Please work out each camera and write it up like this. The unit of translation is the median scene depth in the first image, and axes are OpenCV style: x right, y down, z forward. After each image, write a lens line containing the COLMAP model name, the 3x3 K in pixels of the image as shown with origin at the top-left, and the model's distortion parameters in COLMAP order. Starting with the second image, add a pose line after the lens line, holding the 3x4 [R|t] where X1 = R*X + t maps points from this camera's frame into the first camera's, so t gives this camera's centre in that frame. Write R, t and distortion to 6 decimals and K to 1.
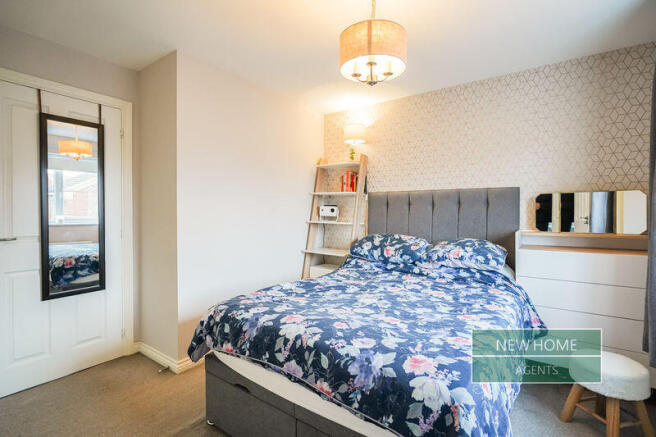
lens RADIAL K [[301.4, 0, 329.1], [0, 301.4, 209.6], [0, 0, 1]] dist [-0.000193, 0.000146]
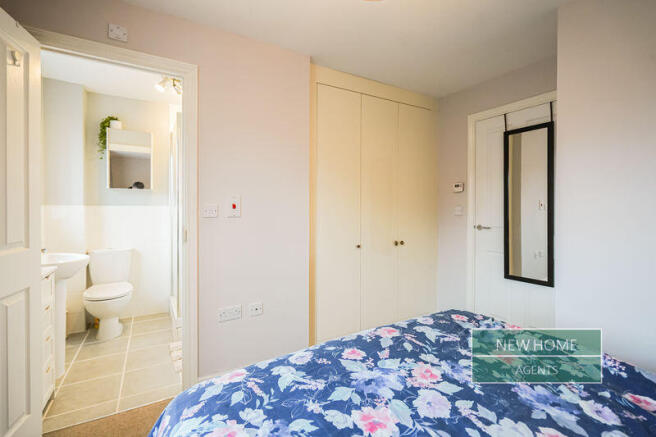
lens RADIAL K [[301.4, 0, 329.1], [0, 301.4, 209.6], [0, 0, 1]] dist [-0.000193, 0.000146]
pose [[-0.403221, 0.000546, -0.915102, 0.437454], [0.001534, 0.999999, -0.000079, 0.006967], [0.915101, -0.001436, -0.403221, 0.708410]]
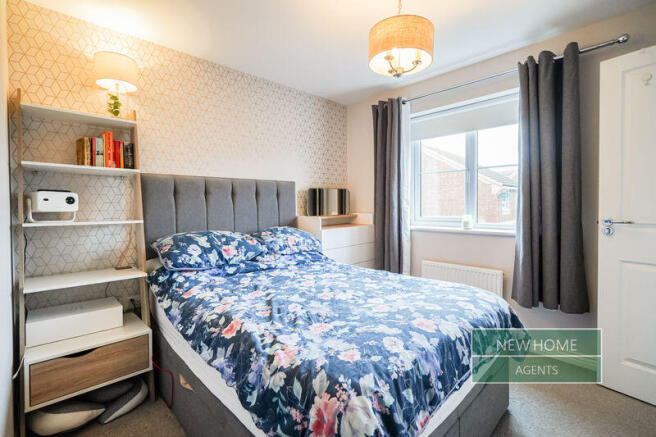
lens RADIAL K [[301.4, 0, 329.1], [0, 301.4, 209.6], [0, 0, 1]] dist [-0.000193, 0.000146]
pose [[0.187485, -0.025241, 0.981943, -0.590416], [0.002322, 0.999678, 0.025254, 0.008963], [-0.982265, -0.002454, 0.187484, 0.655579]]
